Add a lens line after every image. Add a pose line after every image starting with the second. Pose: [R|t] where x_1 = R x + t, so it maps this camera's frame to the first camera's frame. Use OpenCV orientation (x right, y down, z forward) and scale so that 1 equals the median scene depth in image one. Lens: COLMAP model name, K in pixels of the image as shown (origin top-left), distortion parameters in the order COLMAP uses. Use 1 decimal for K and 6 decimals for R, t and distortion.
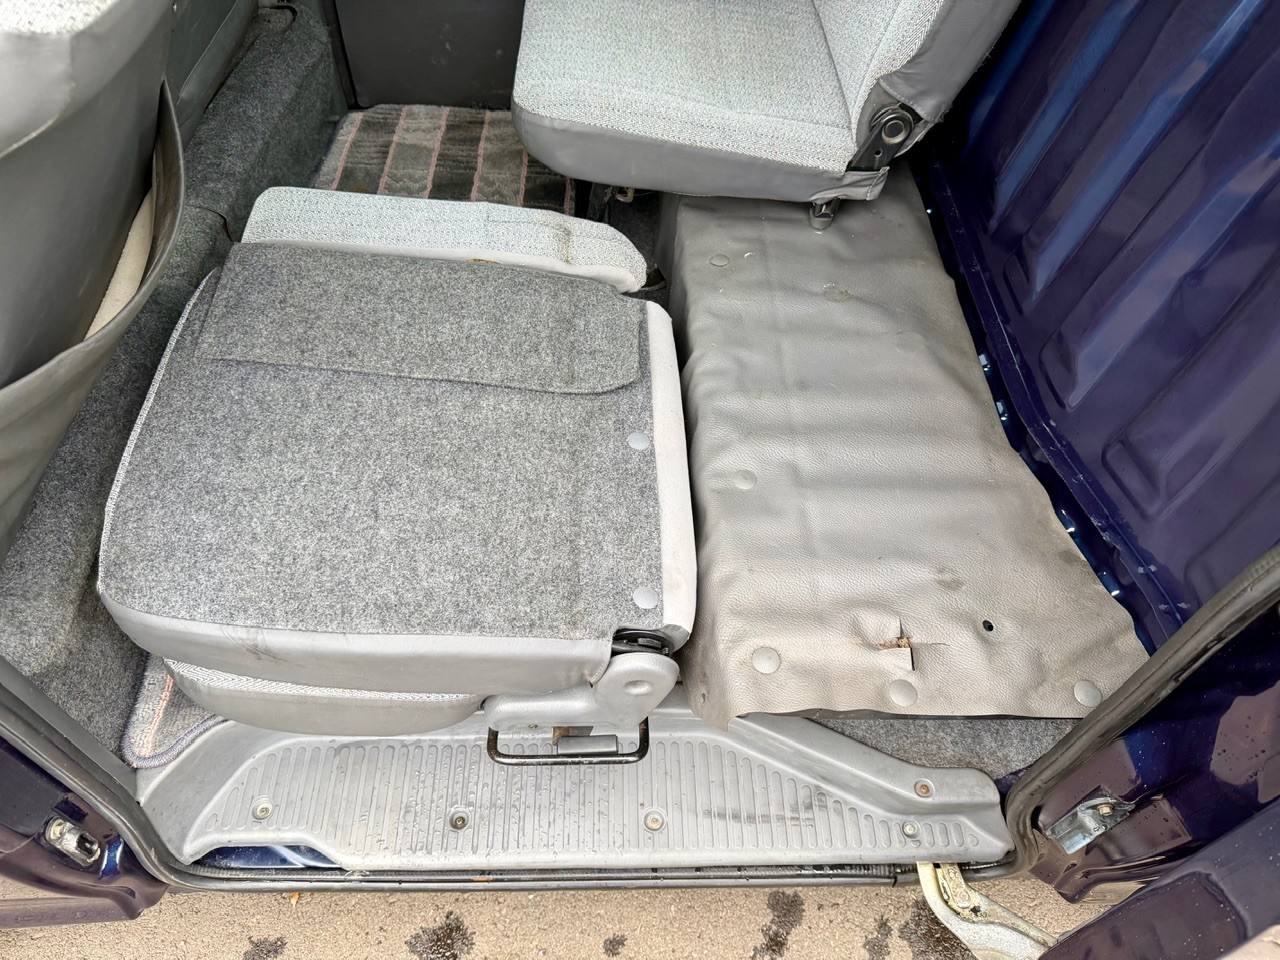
lens RADIAL K [[893.1, 0, 640.0], [0, 893.1, 480.0], [0, 0, 1]] dist [0.036435, -0.063091]
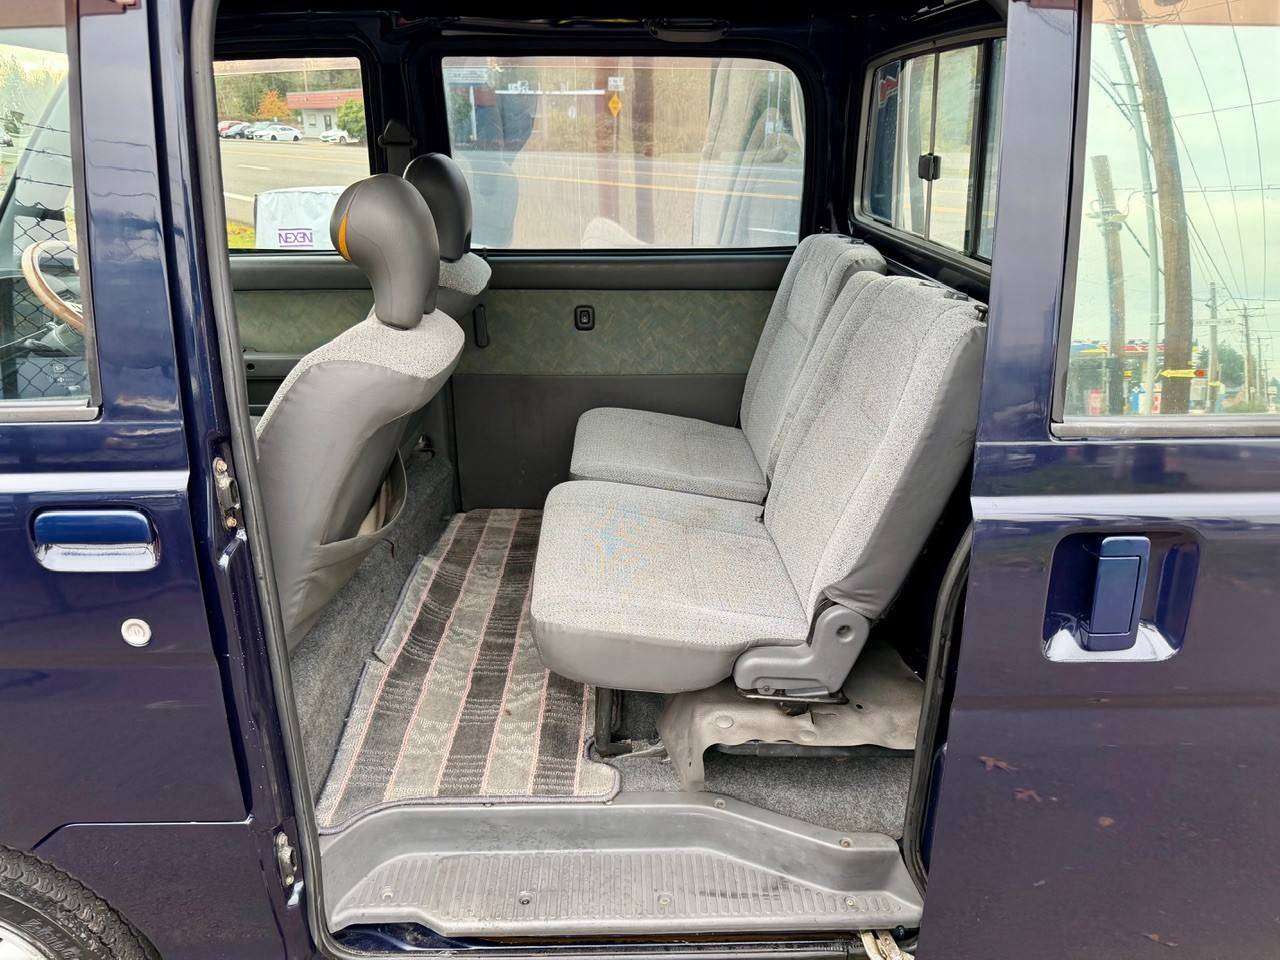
lens RADIAL K [[893.1, 0, 640.0], [0, 893.1, 480.0], [0, 0, 1]] dist [0.036435, -0.063091]
pose [[0.999205, -0.037950, -0.012214, 0.019388], [0.026119, 0.854618, -0.518600, 0.539017], [0.030119, 0.517868, 0.854930, -0.523665]]
